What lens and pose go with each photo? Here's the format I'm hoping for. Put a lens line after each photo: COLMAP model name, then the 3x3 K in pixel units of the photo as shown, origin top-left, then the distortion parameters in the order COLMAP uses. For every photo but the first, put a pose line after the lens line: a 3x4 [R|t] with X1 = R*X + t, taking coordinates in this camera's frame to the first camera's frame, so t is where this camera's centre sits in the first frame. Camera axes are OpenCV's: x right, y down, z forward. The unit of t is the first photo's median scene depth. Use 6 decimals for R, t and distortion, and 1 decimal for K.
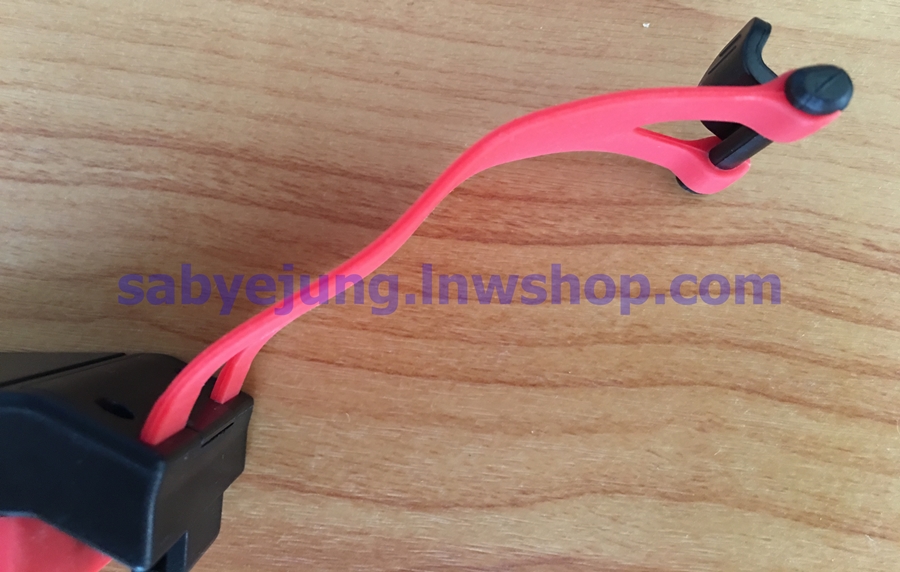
lens RADIAL K [[1172.6, 0, 449.2], [0, 1172.6, 281.8], [0, 0, 1]] dist [0.089749, 0.000000]
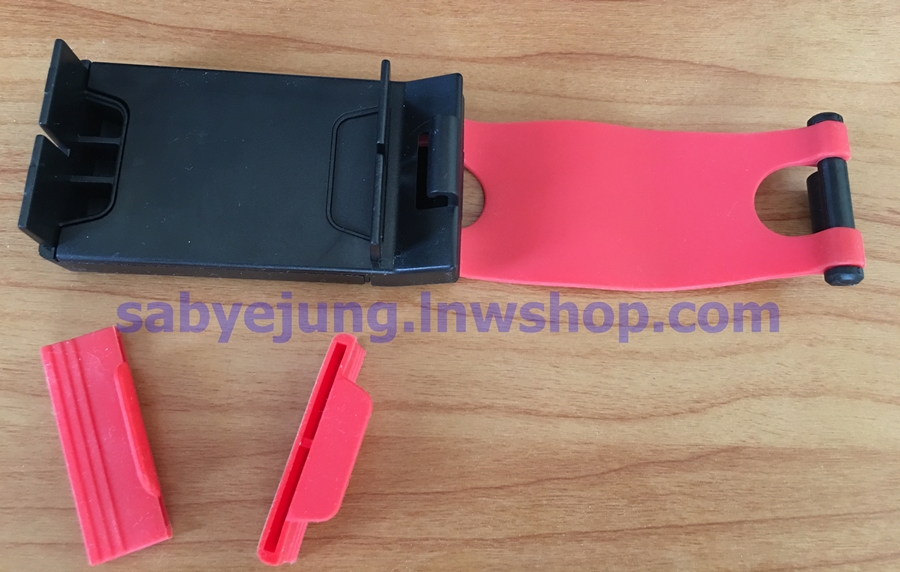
lens RADIAL K [[1172.6, 0, 450.0], [0, 1172.6, 286.4], [0, 0, 1]] dist [0.089749, 0.000000]
pose [[0.972190, -0.111772, -0.205801, 0.096060], [0.124207, 0.991071, 0.048488, -0.063620], [0.198544, -0.072701, 0.977392, -0.442311]]
